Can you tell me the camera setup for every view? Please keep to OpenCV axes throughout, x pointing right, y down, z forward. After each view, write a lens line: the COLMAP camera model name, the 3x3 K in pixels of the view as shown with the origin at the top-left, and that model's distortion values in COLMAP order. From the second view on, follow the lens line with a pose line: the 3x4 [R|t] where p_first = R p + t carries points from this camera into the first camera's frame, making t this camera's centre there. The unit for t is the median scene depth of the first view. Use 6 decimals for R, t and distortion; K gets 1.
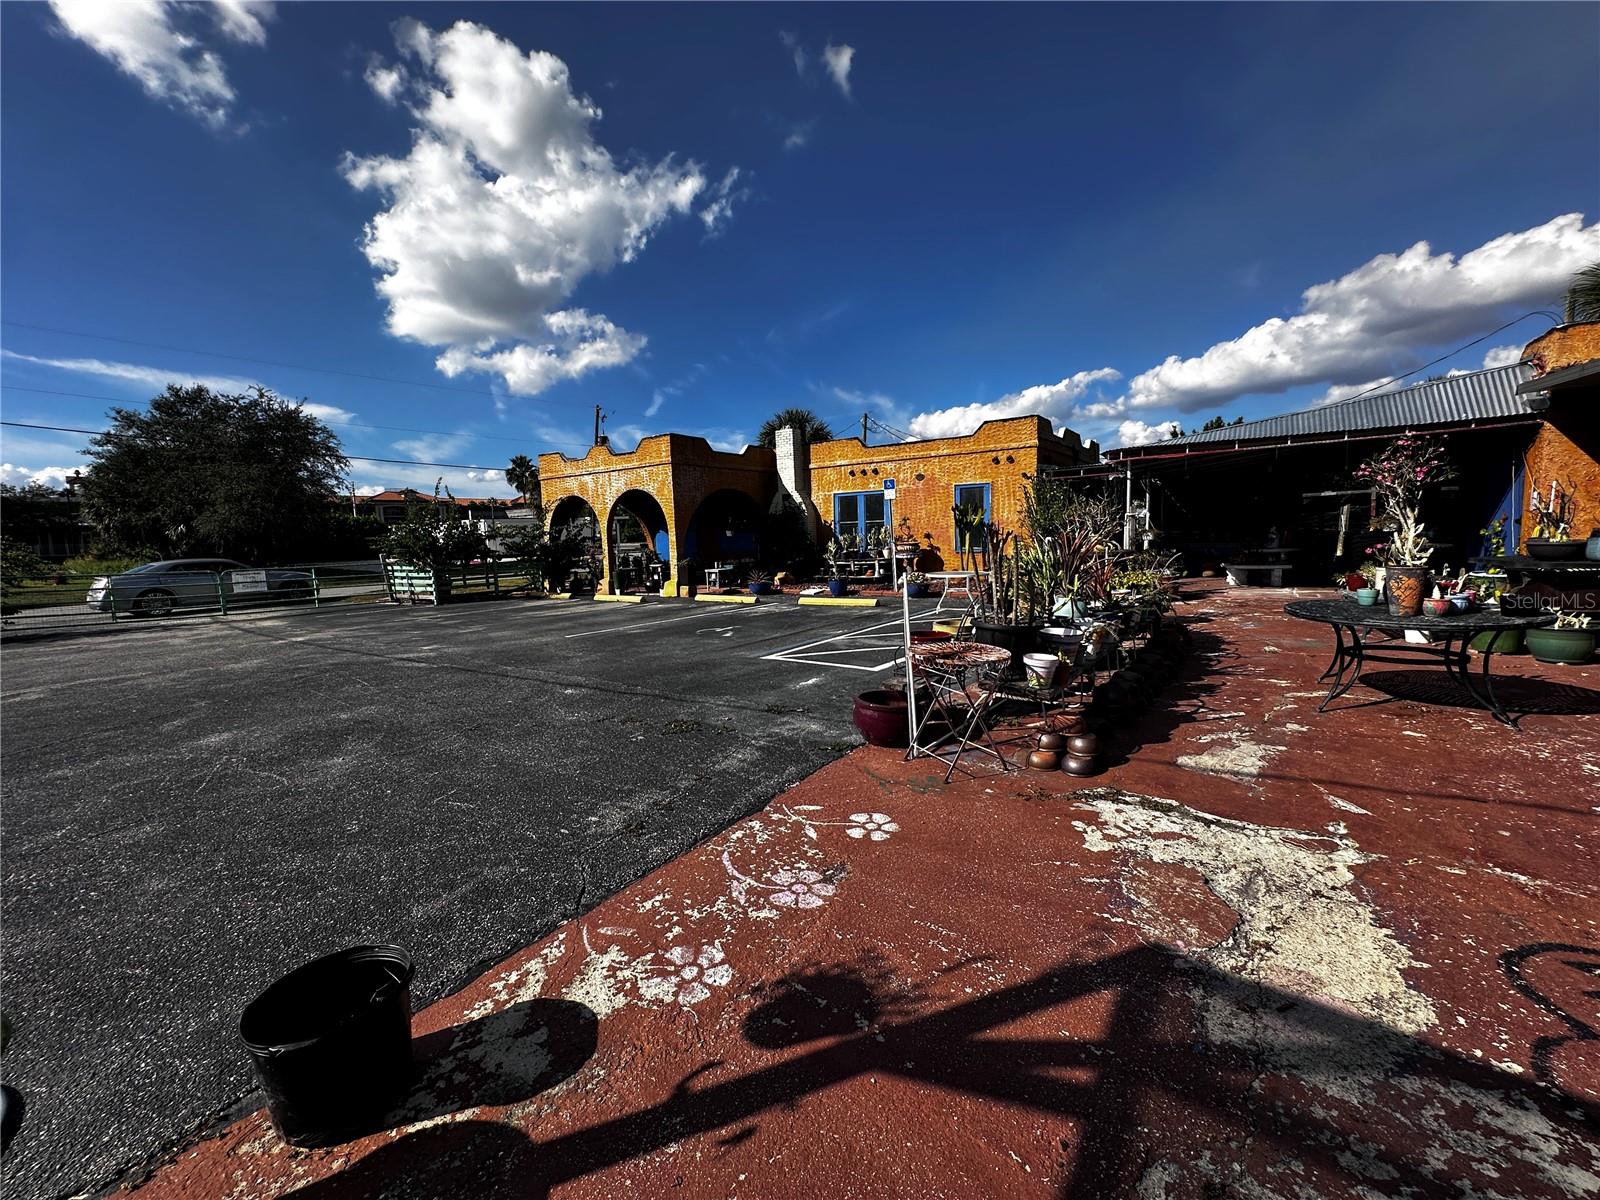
lens RADIAL K [[667.9, 0, 797.0], [0, 667.9, 602.8], [0, 0, 1]] dist [0.000616, 0.000092]
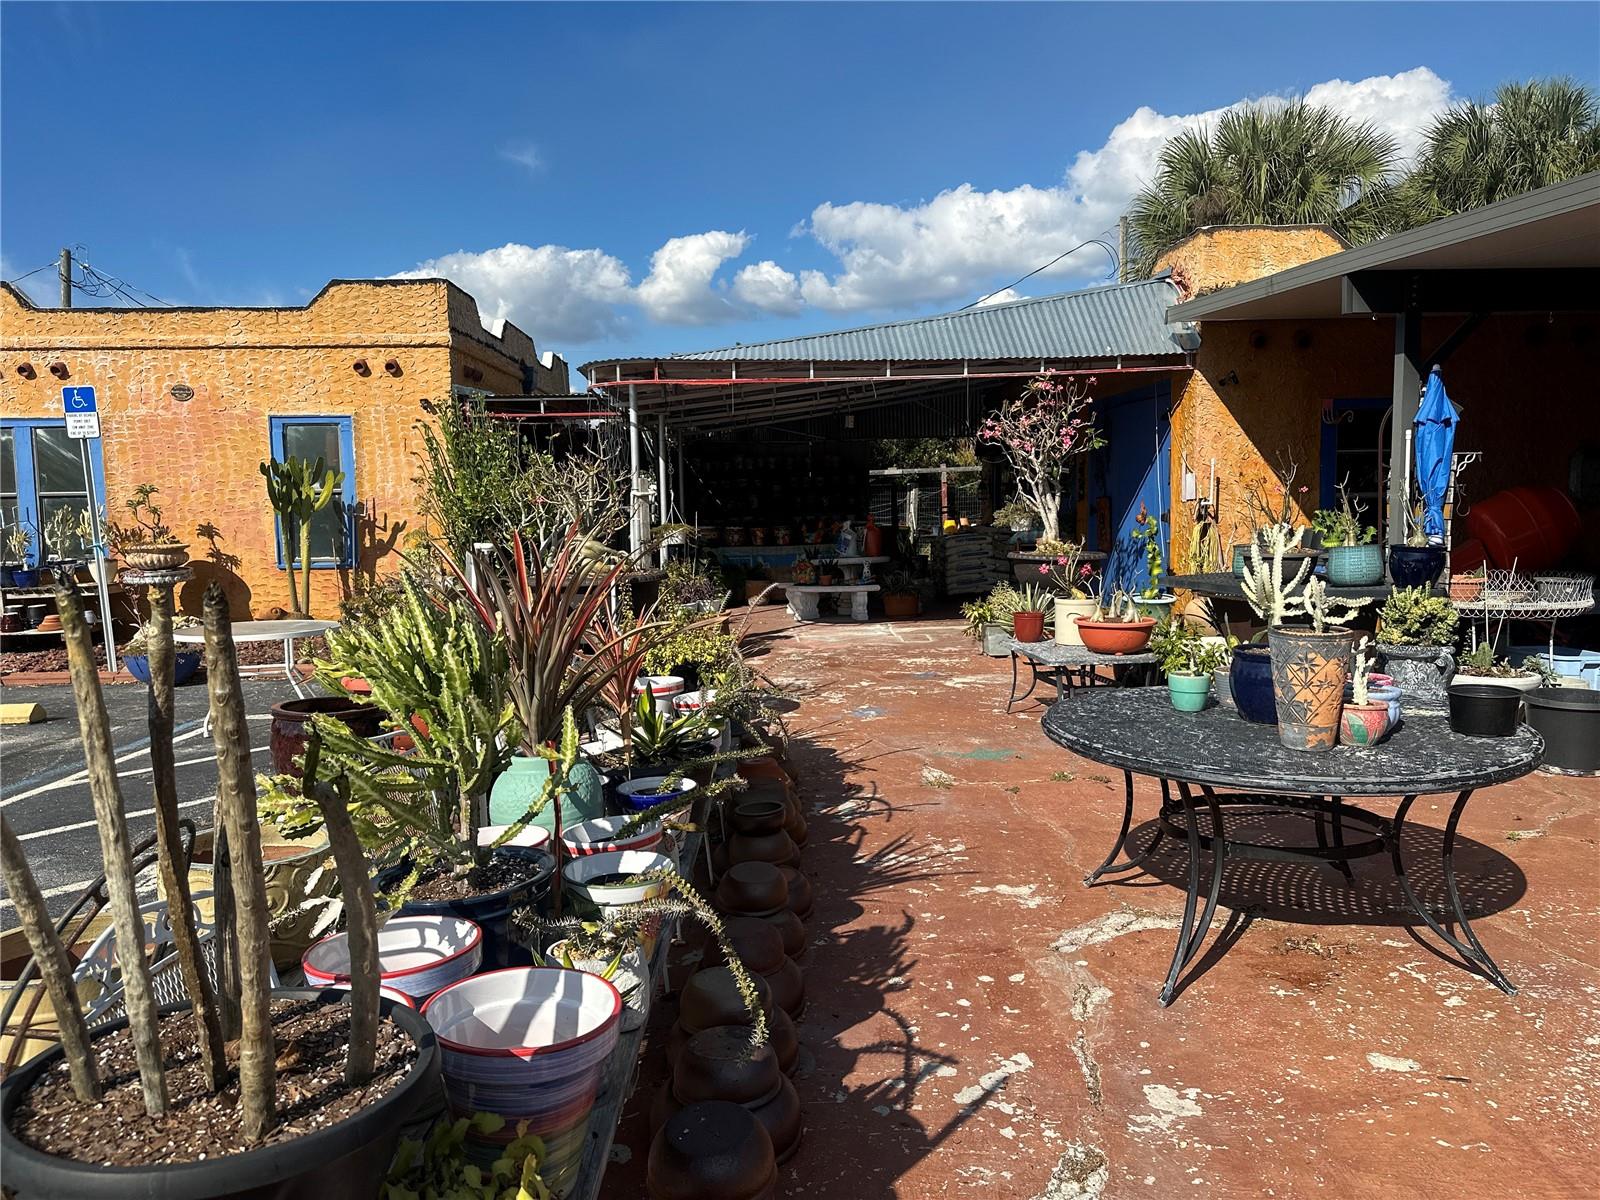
lens RADIAL K [[1144.4, 0, 789.7], [0, 1144.4, 613.3], [0, 0, 1]] dist [0.073057, -0.062387]
pose [[0.815010, -0.034275, 0.578432, 0.070882], [0.048834, 0.998761, -0.009625, -0.022591], [-0.577385, 0.036092, 0.815674, 0.186748]]
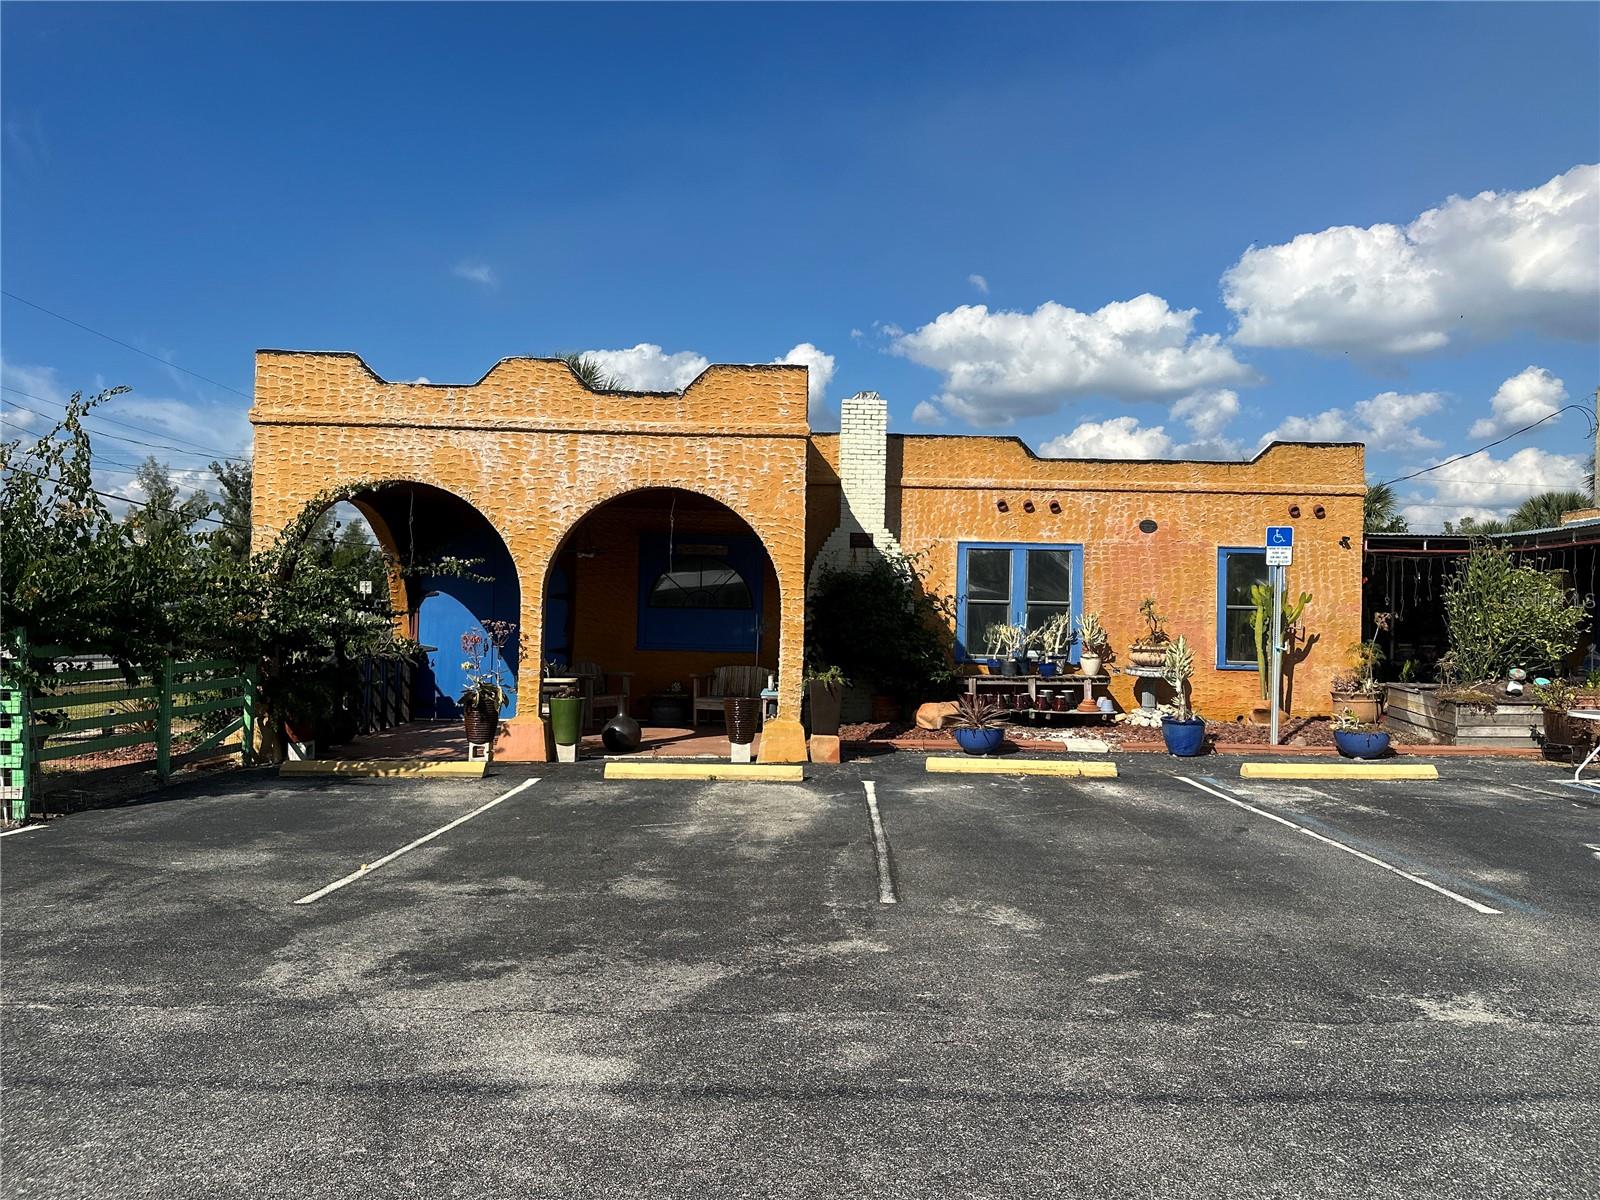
lens RADIAL K [[1144.4, 0, 793.8], [0, 1144.4, 598.8], [0, 0, 1]] dist [0.073057, -0.062387]
pose [[0.808886, 0.060488, 0.584846, -0.627987], [0.014225, 0.992390, -0.122313, -0.022692], [-0.587793, 0.107257, 0.801870, 0.462940]]
